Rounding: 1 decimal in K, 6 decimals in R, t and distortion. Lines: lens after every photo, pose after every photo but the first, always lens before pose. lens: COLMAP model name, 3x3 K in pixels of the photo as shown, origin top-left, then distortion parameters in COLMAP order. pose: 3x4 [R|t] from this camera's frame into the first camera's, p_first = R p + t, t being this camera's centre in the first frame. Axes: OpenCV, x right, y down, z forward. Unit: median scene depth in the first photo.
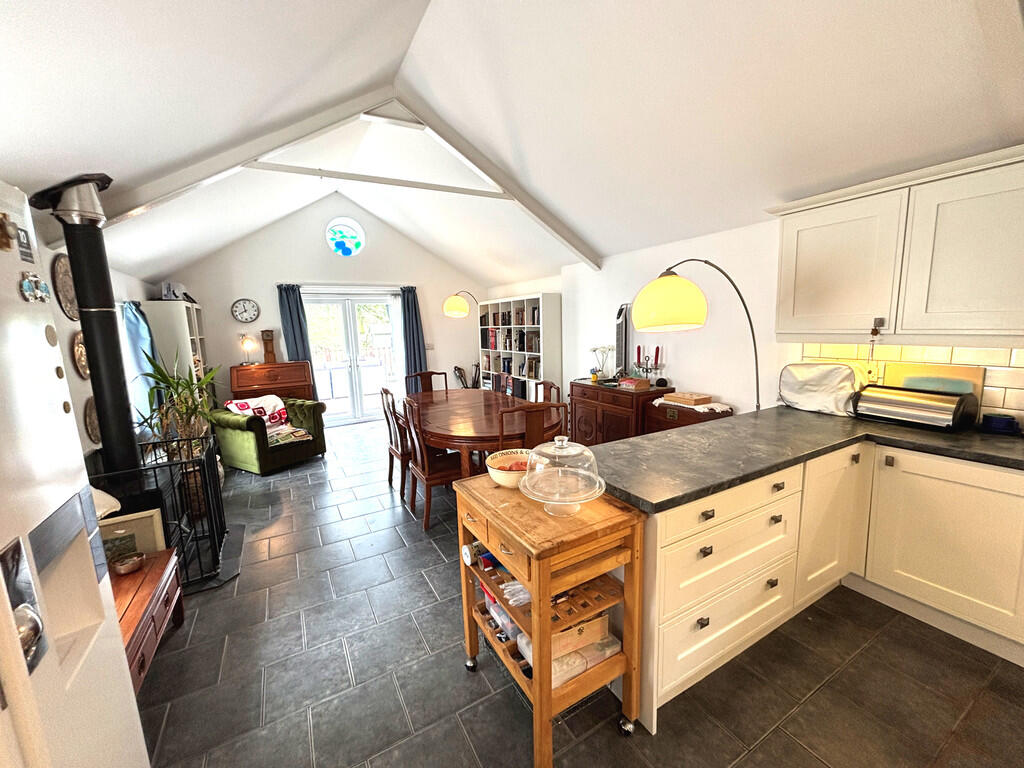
lens RADIAL K [[412.4, 0, 511.4], [0, 412.4, 383.4], [0, 0, 1]] dist [-0.003345, 0.000236]
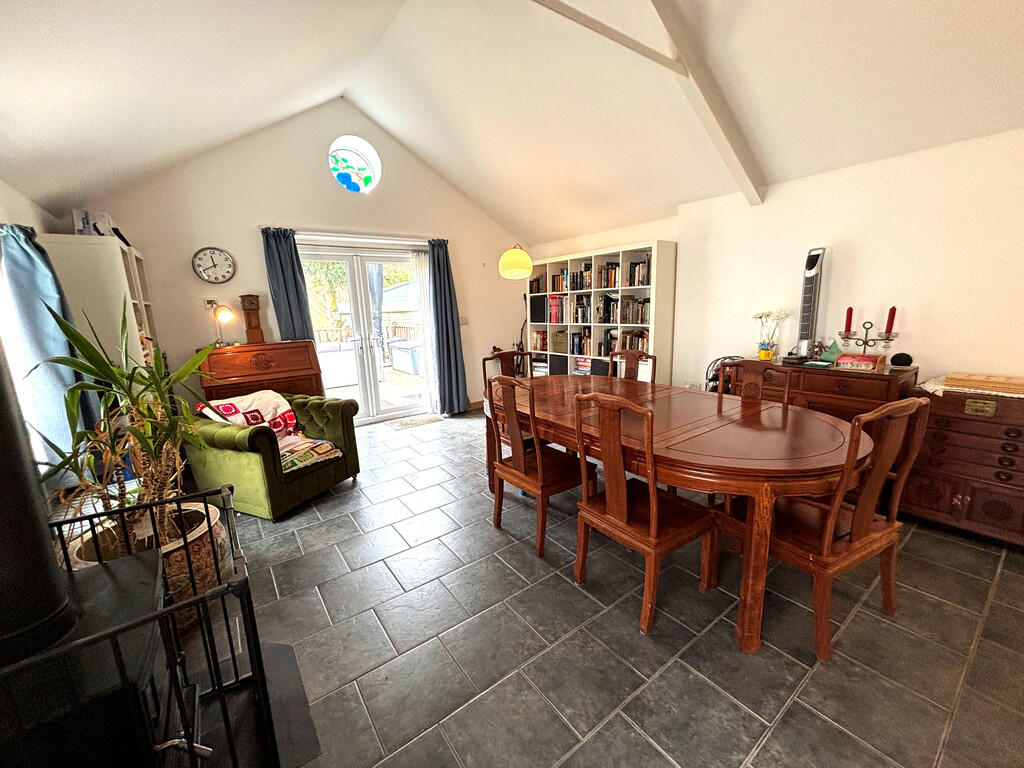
lens RADIAL K [[412.4, 0, 512.7], [0, 412.4, 385.1], [0, 0, 1]] dist [-0.003345, 0.000236]
pose [[0.993433, -0.025025, 0.111643, -0.255160], [0.020149, 0.998802, 0.044597, -0.002061], [-0.112625, -0.042055, 0.992747, 0.285684]]
